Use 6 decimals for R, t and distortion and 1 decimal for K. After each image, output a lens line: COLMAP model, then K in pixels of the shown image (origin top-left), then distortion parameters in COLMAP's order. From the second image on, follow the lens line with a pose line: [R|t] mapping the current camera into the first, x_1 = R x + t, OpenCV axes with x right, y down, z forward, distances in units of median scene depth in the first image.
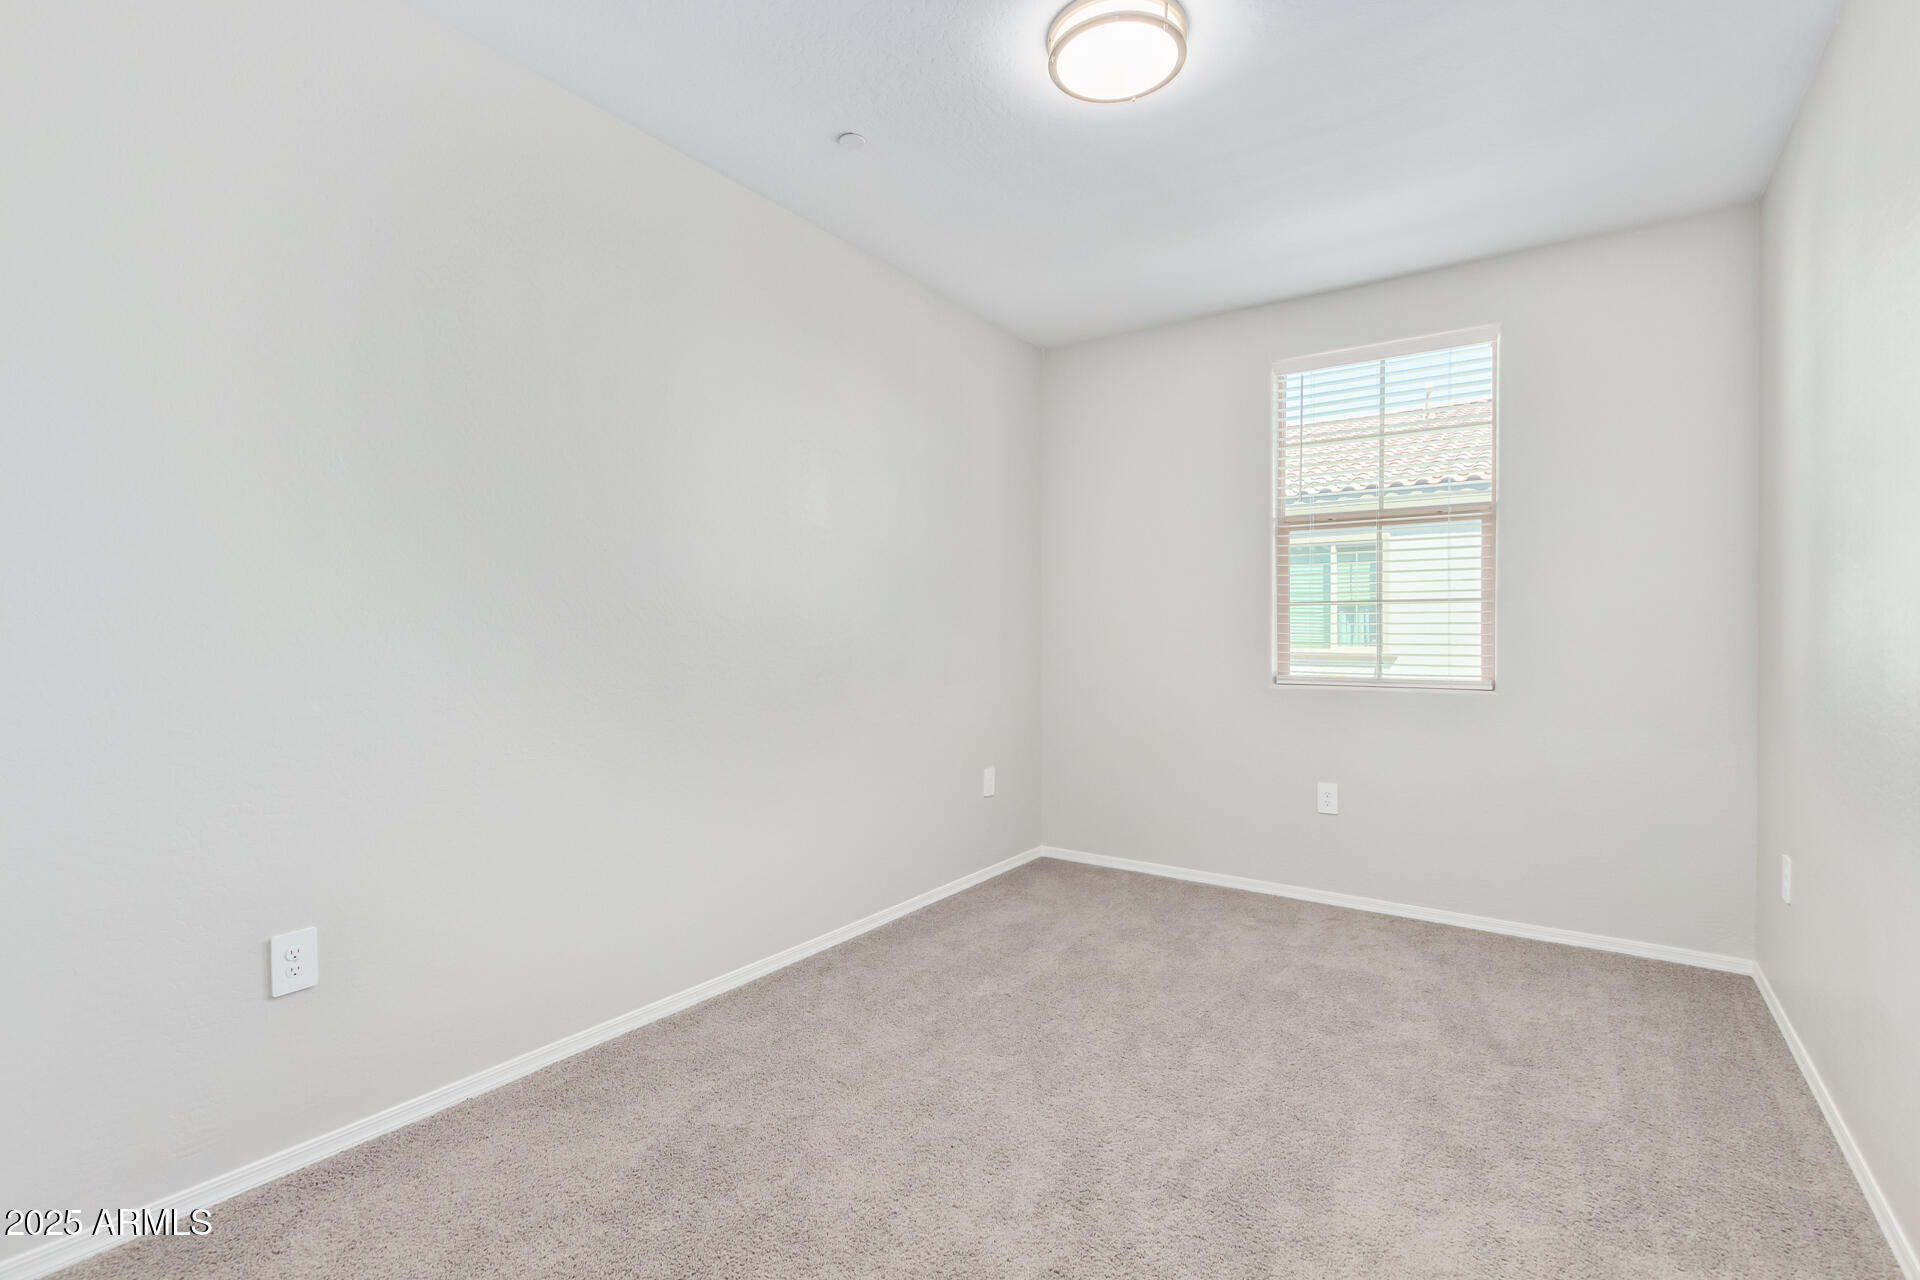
lens RADIAL K [[883.0, 0, 964.7], [0, 883.0, 638.7], [0, 0, 1]] dist [0.001696, -0.000570]
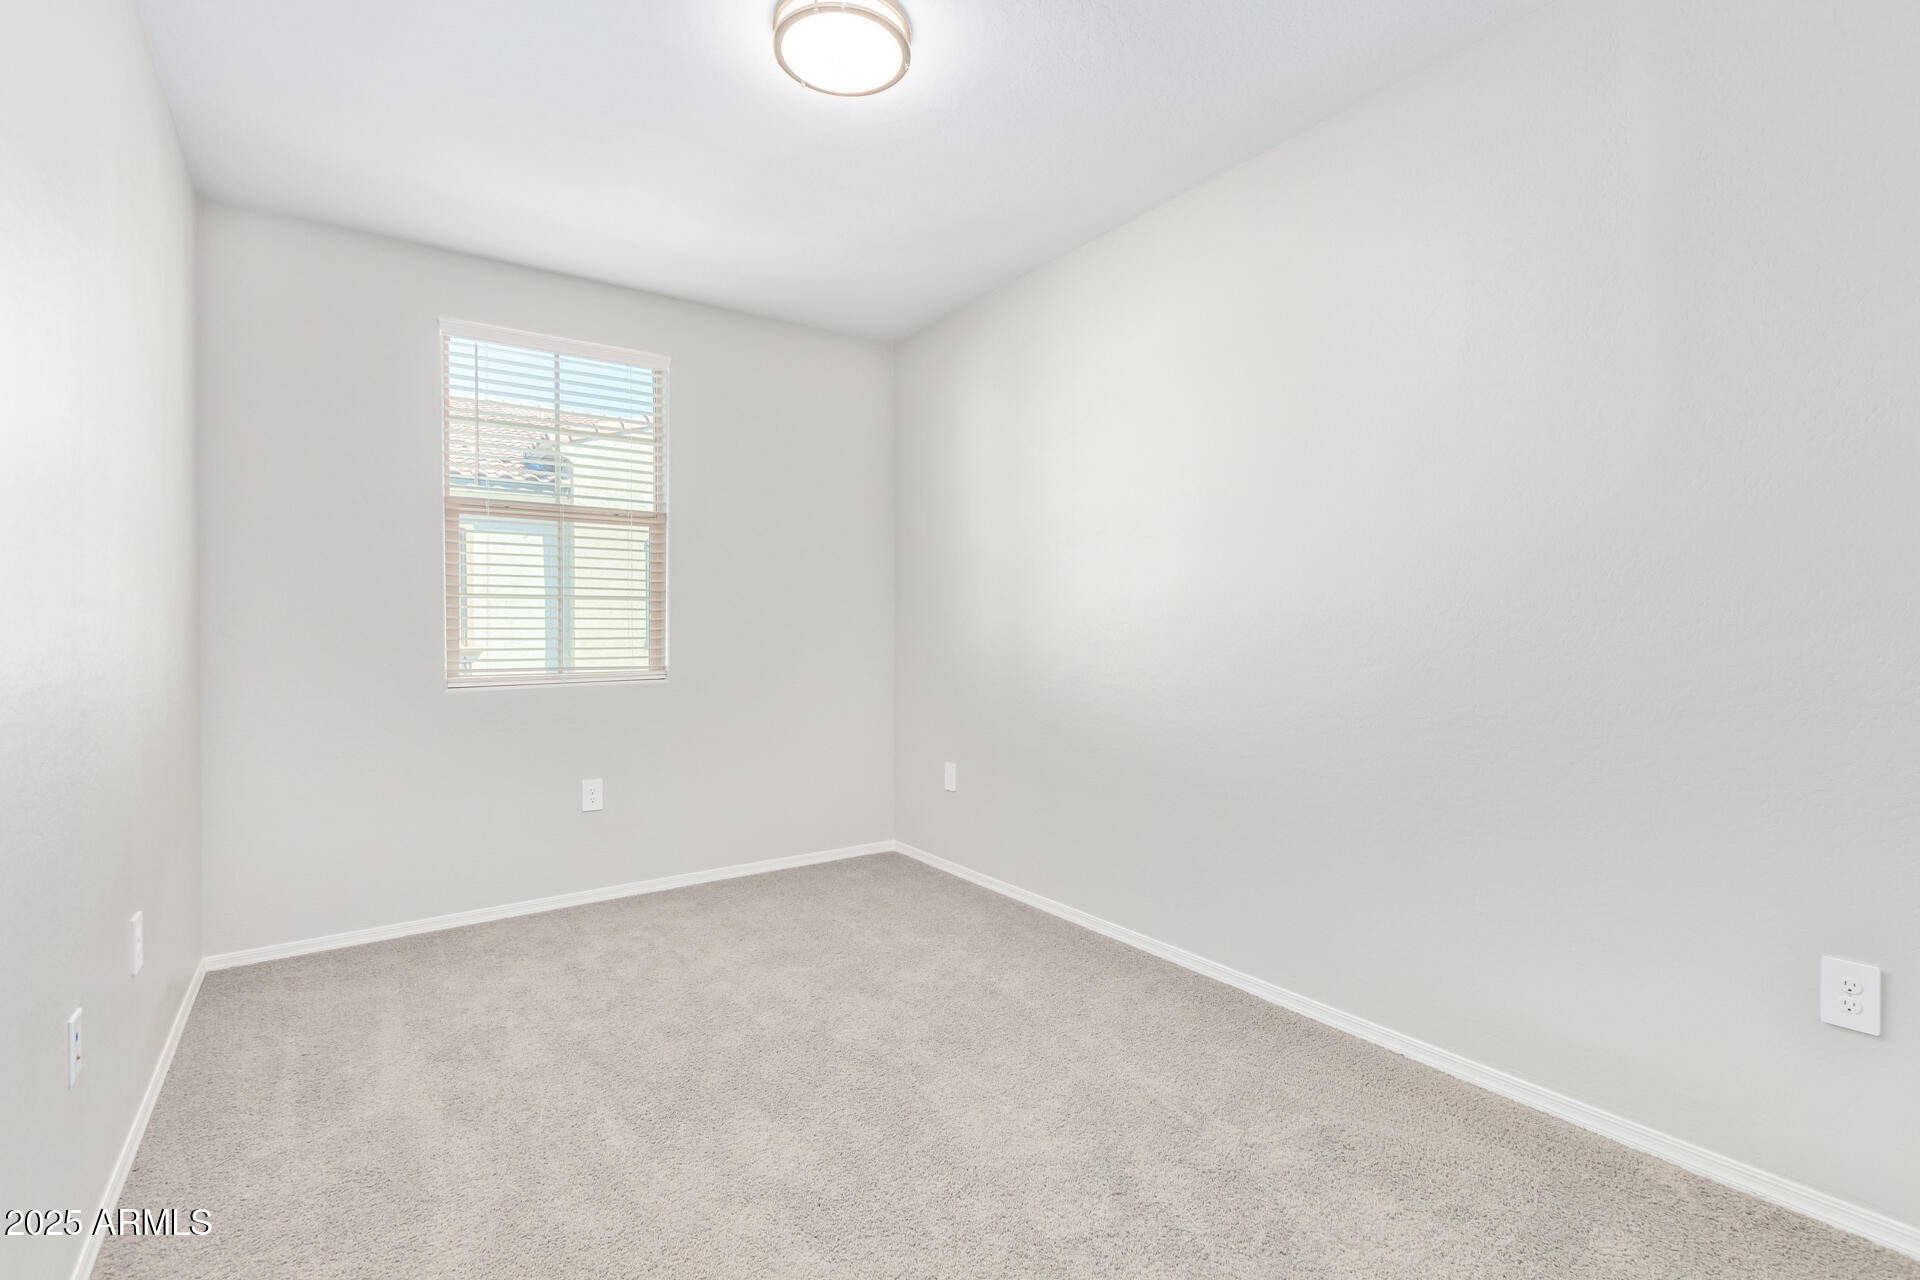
lens RADIAL K [[883.0, 0, 964.7], [0, 883.0, 638.7], [0, 0, 1]] dist [0.001696, -0.000570]
pose [[0.327923, -0.016258, 0.944564, -0.337588], [0.012980, 0.999835, 0.012703, -0.001254], [-0.944615, 0.008095, 0.328080, 0.250734]]
